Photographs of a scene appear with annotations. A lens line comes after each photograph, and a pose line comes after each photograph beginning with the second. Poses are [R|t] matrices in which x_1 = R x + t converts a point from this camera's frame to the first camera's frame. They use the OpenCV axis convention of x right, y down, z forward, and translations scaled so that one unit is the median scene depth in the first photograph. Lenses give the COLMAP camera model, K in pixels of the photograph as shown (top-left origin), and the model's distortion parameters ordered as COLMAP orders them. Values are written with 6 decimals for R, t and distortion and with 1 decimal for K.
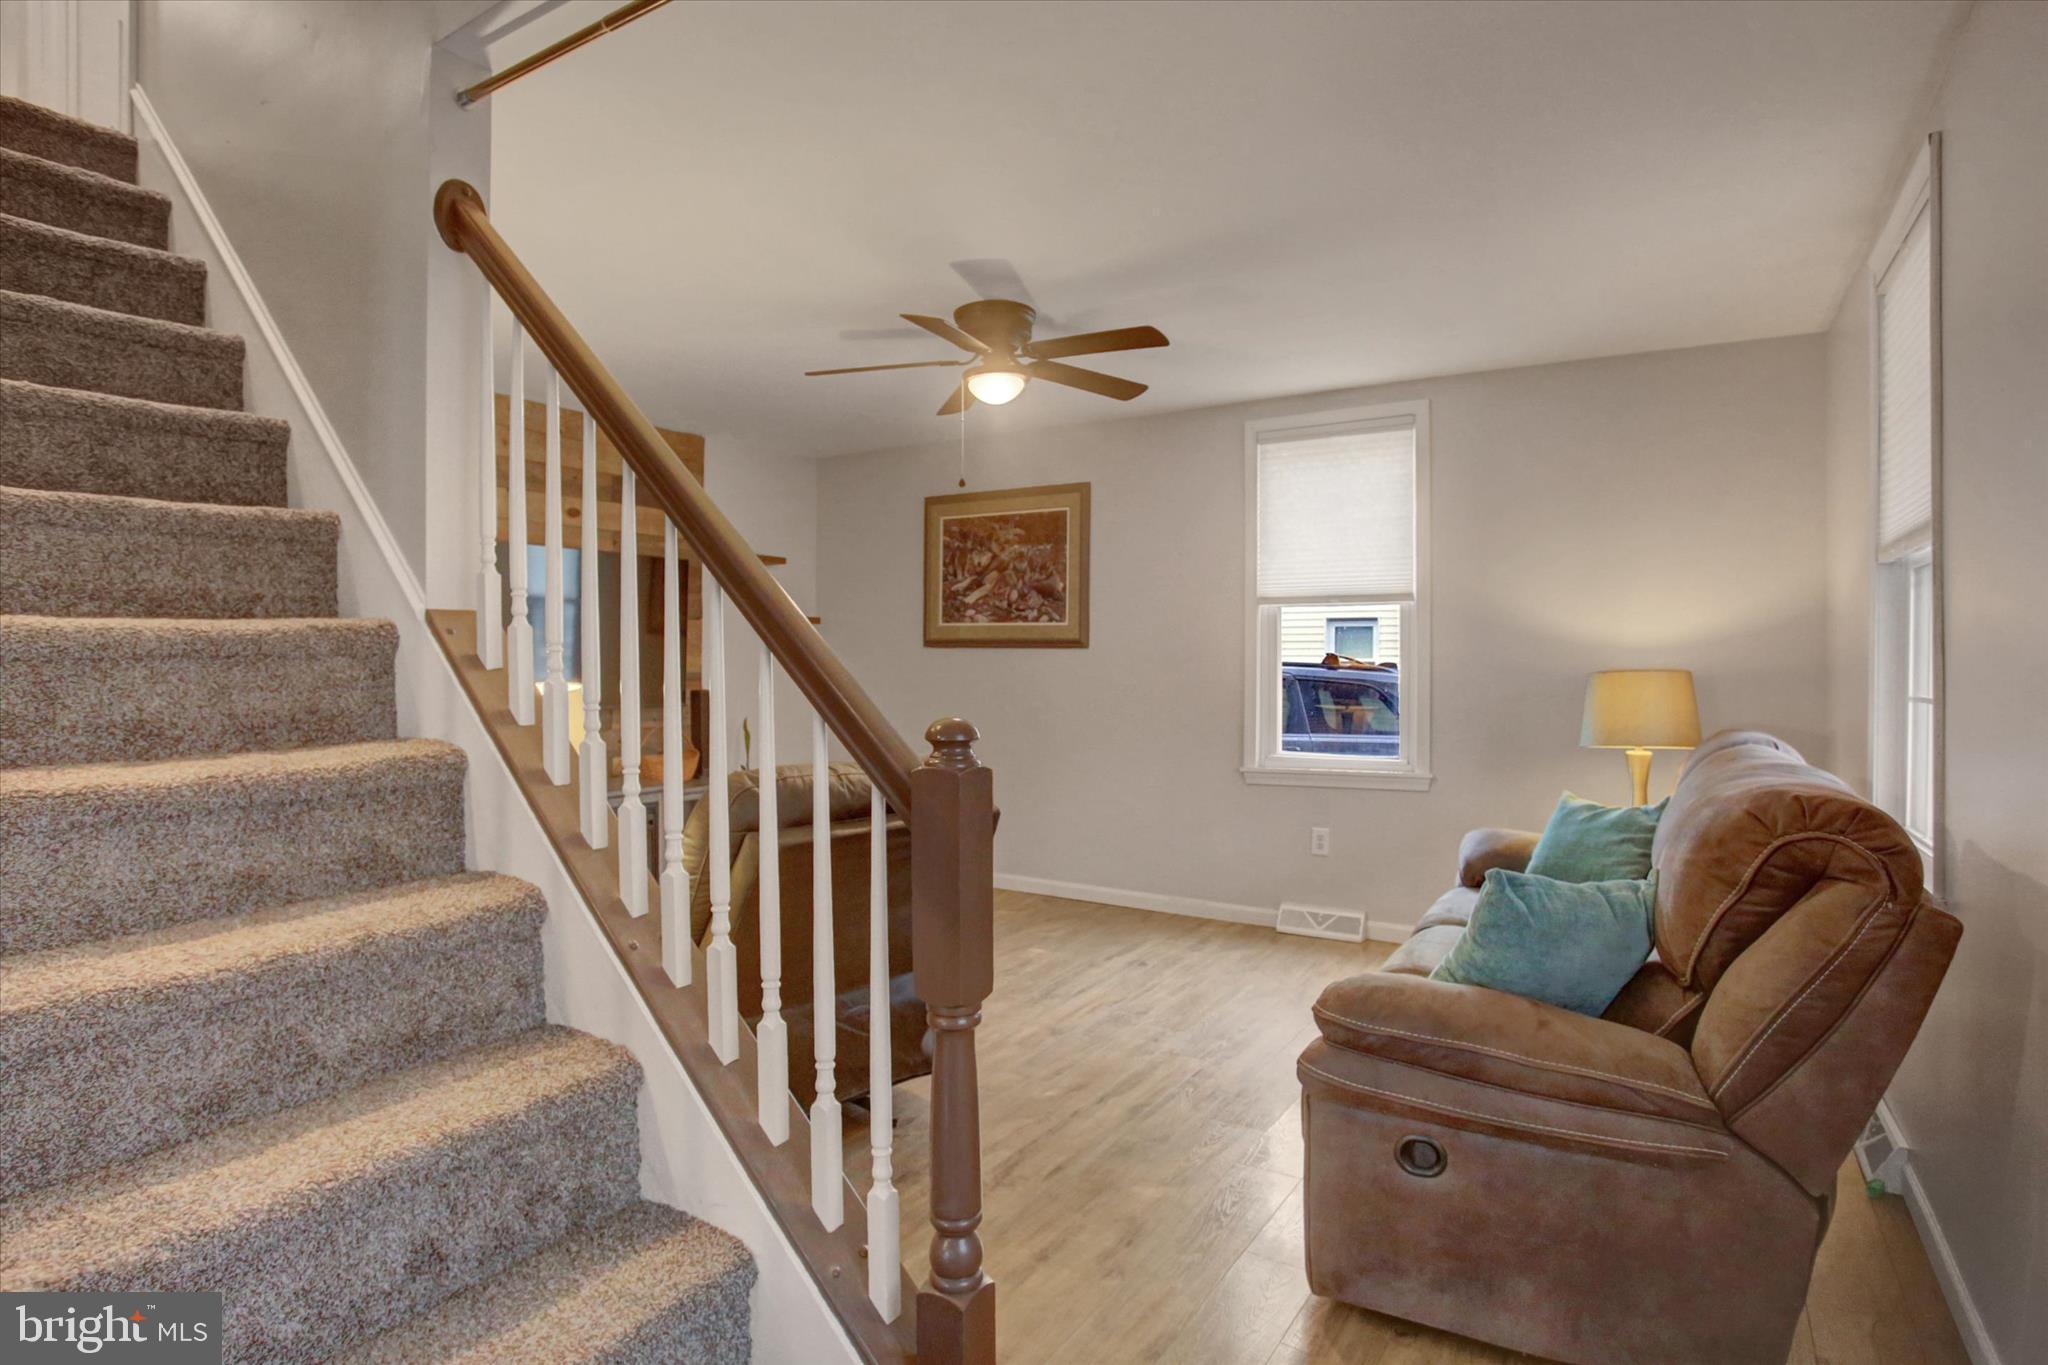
lens RADIAL K [[1056.6, 0, 1017.7], [0, 1056.6, 668.9], [0, 0, 1]] dist [-0.063919, 0.000349]
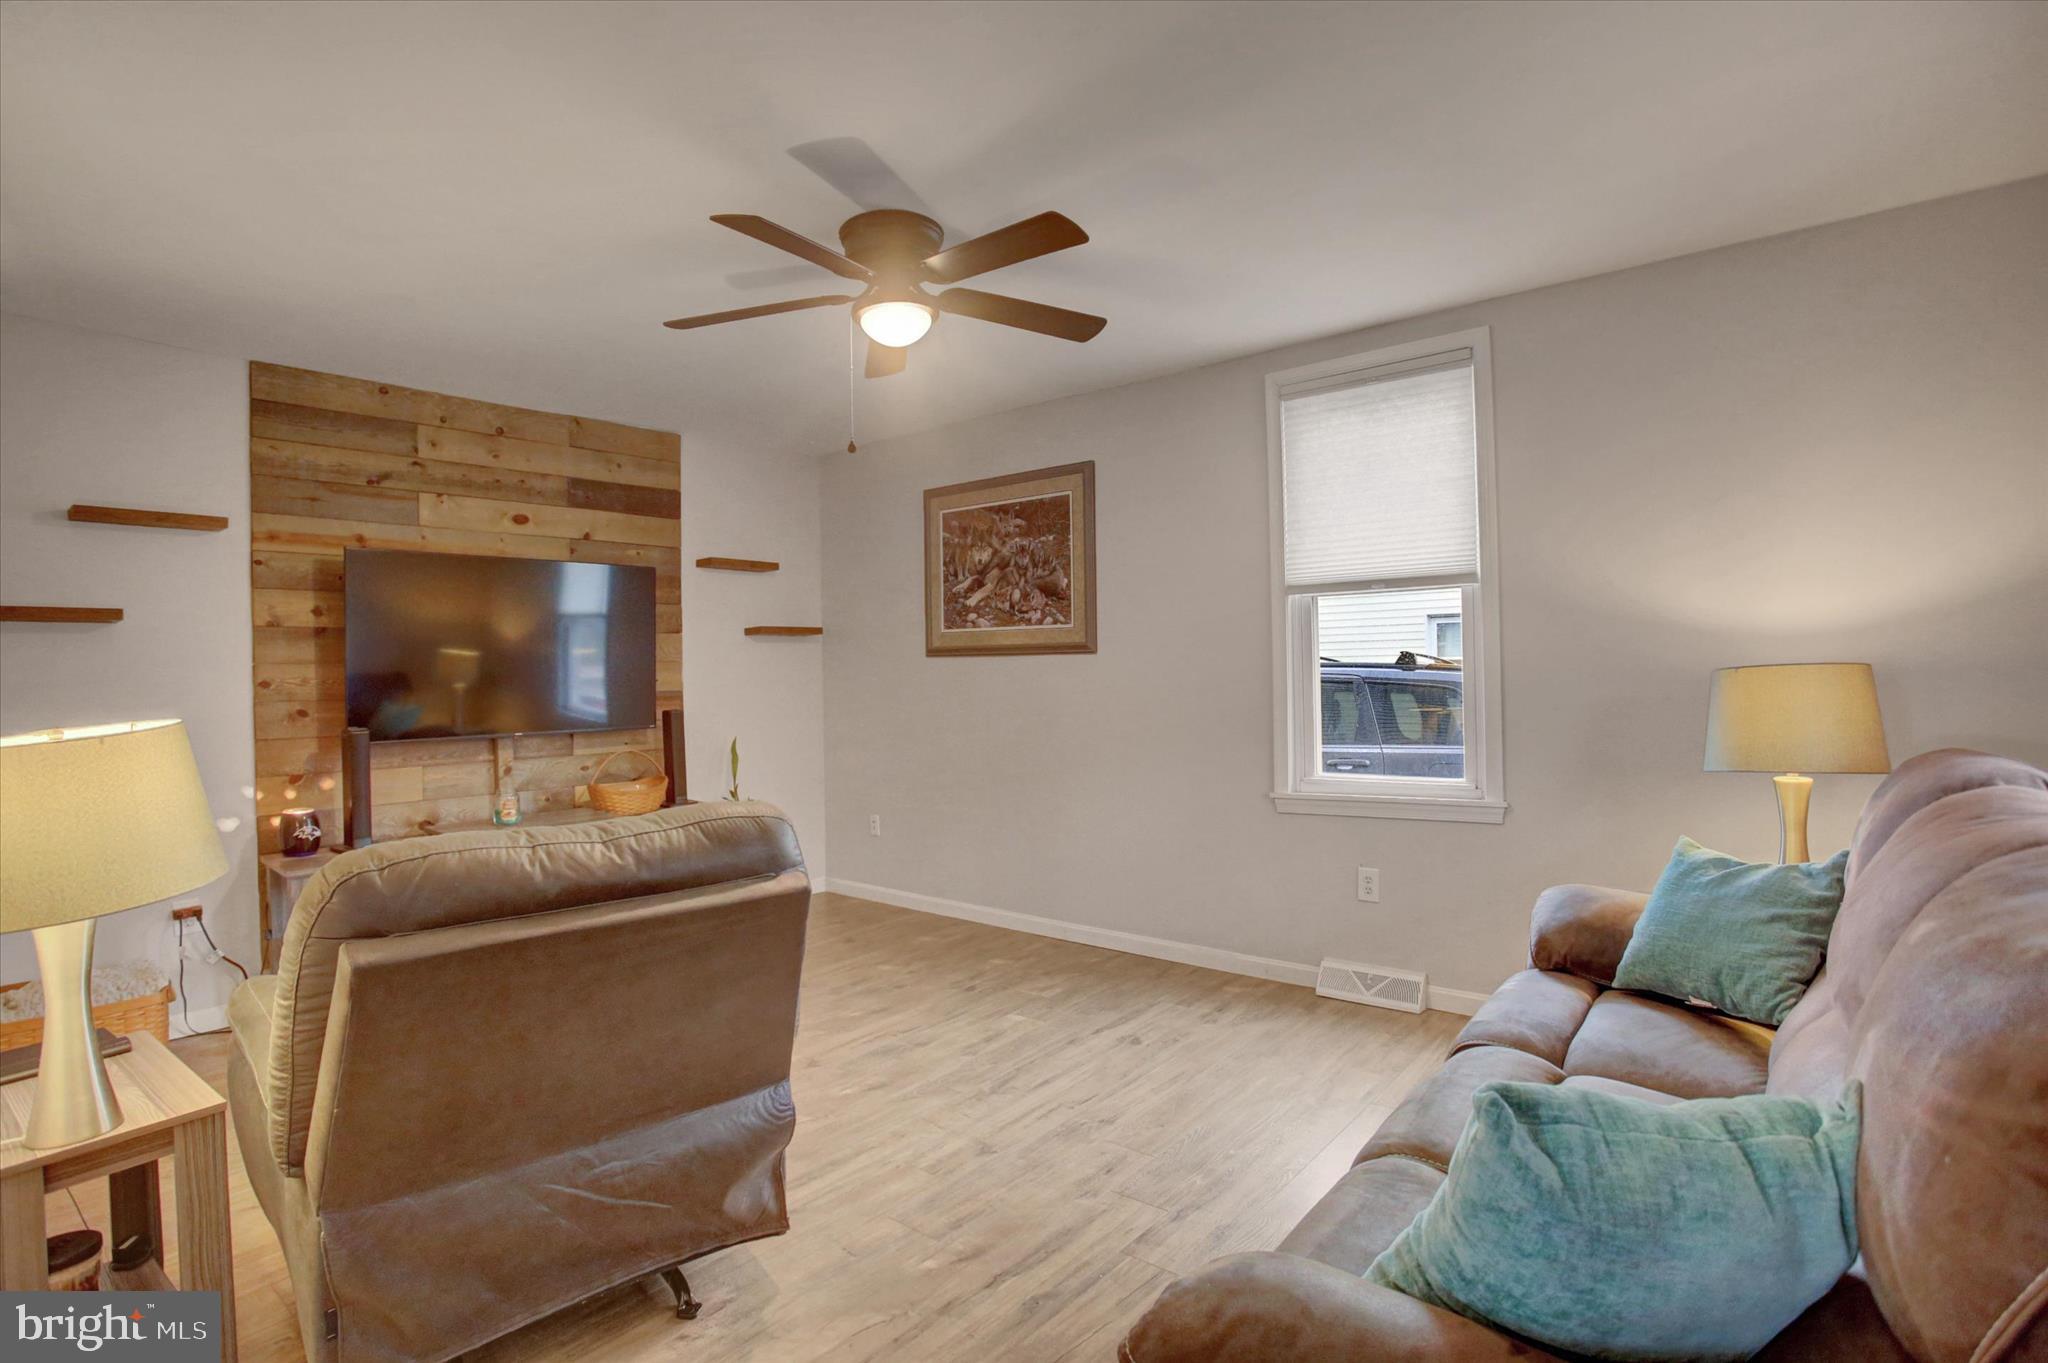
lens RADIAL K [[1017.4, 0, 1014.8], [0, 1017.4, 674.6], [0, 0, 1]] dist [-0.067094, 0.028658]
pose [[0.992572, -0.023596, -0.119345, 0.116520], [0.023477, 0.999721, -0.002405, -0.002316], [0.119368, -0.000414, 0.992850, 0.200173]]
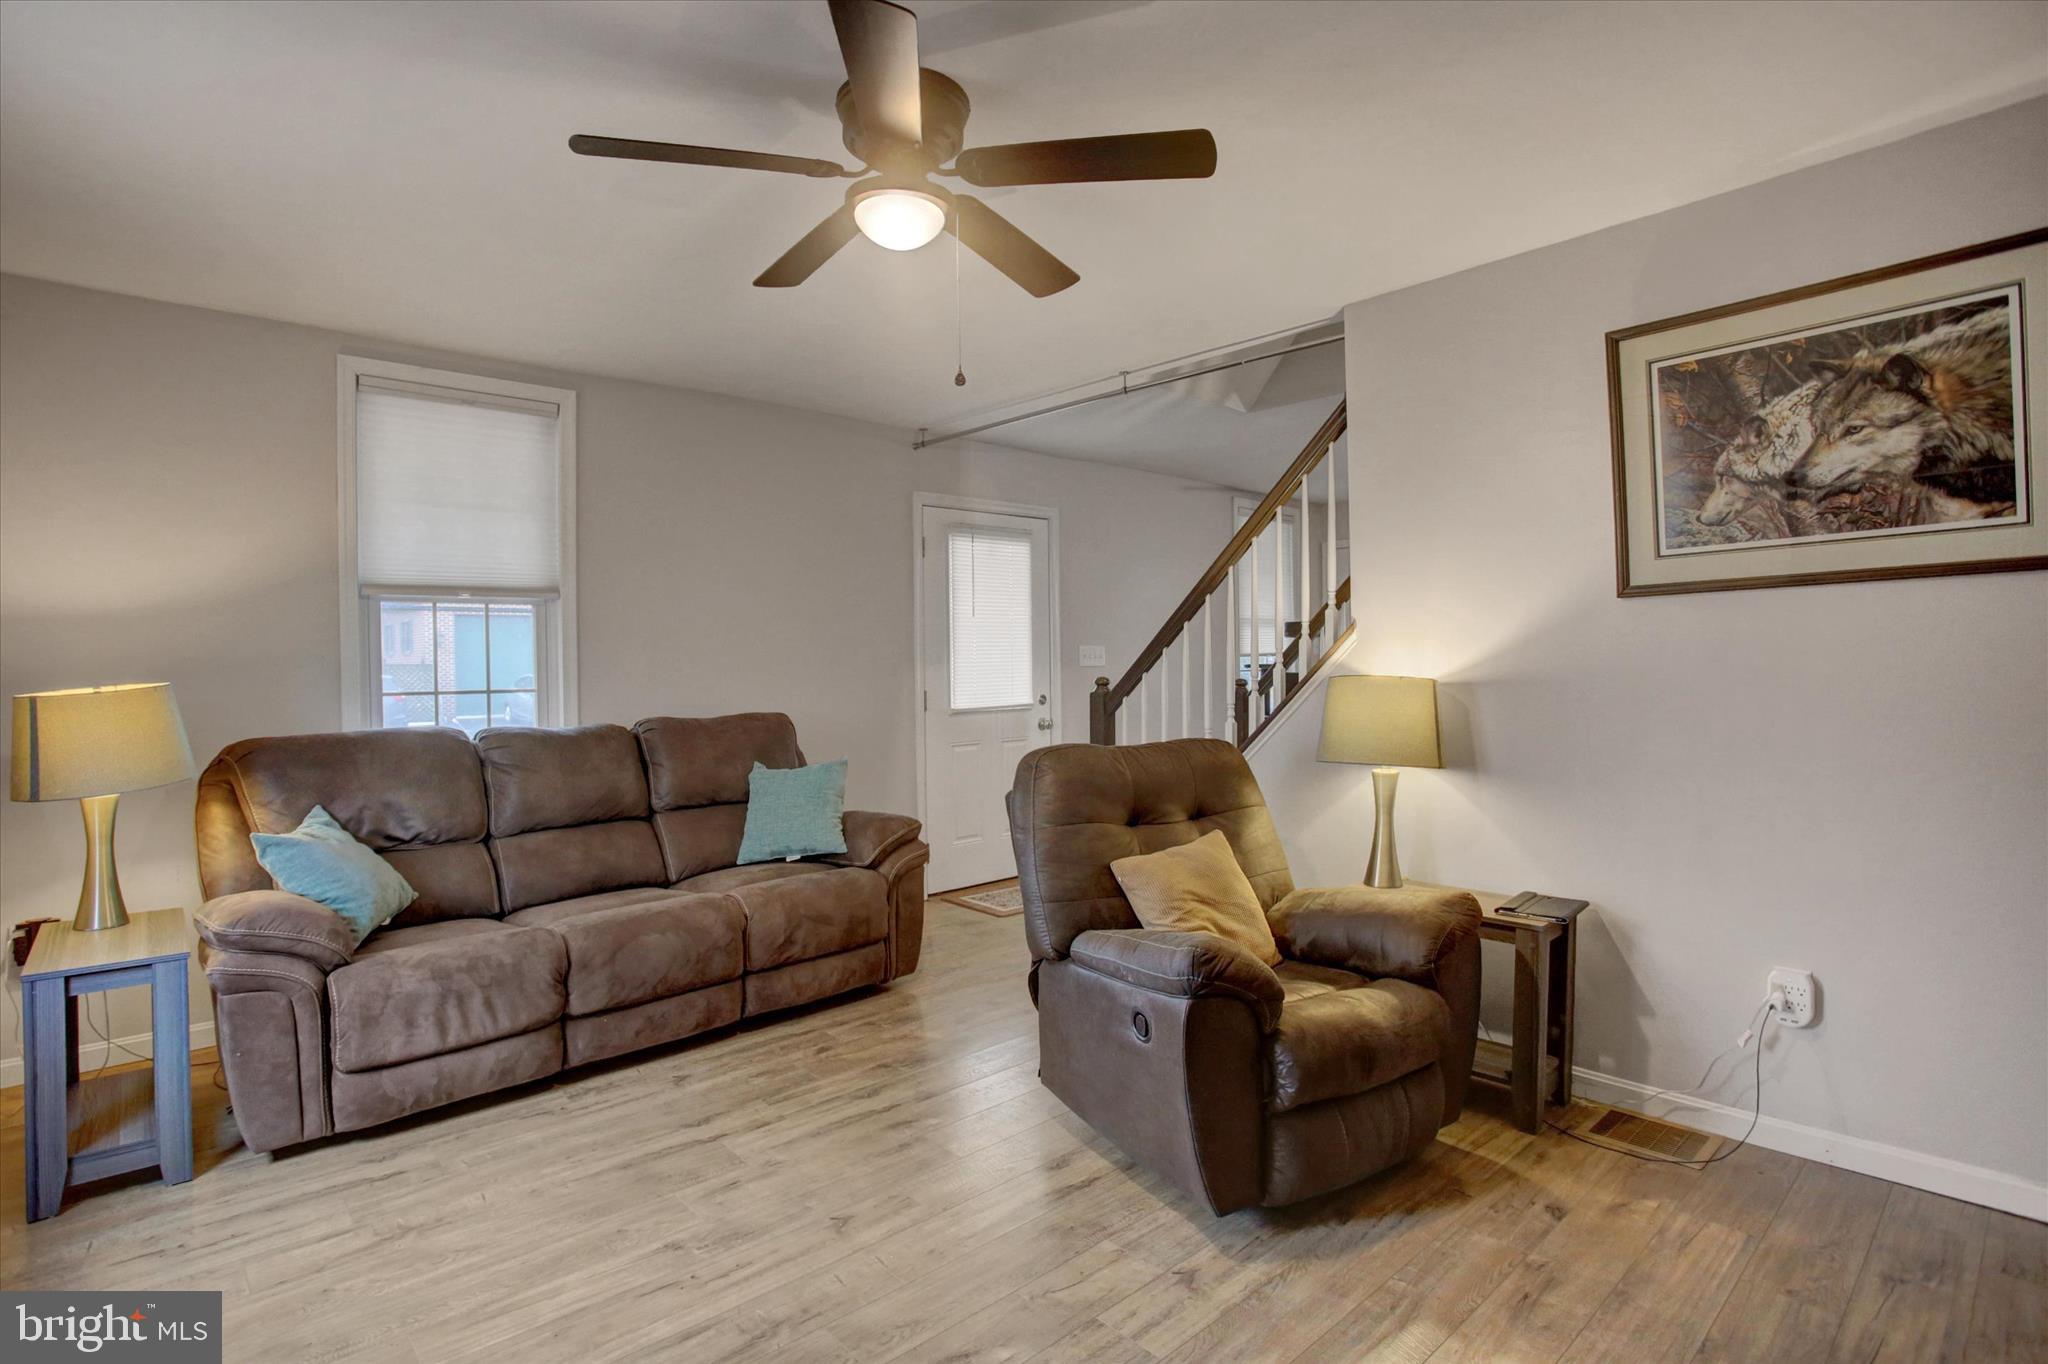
lens RADIAL K [[1095.0, 0, 1024.0], [0, 1095.0, 682.0], [0, 0, 1]] dist [-0.000527, 0.000076]
pose [[-0.970597, 0.003670, 0.240683, -0.186018], [0.009369, 0.999702, 0.022541, -0.010334], [-0.240528, 0.024134, -0.970342, 1.237611]]
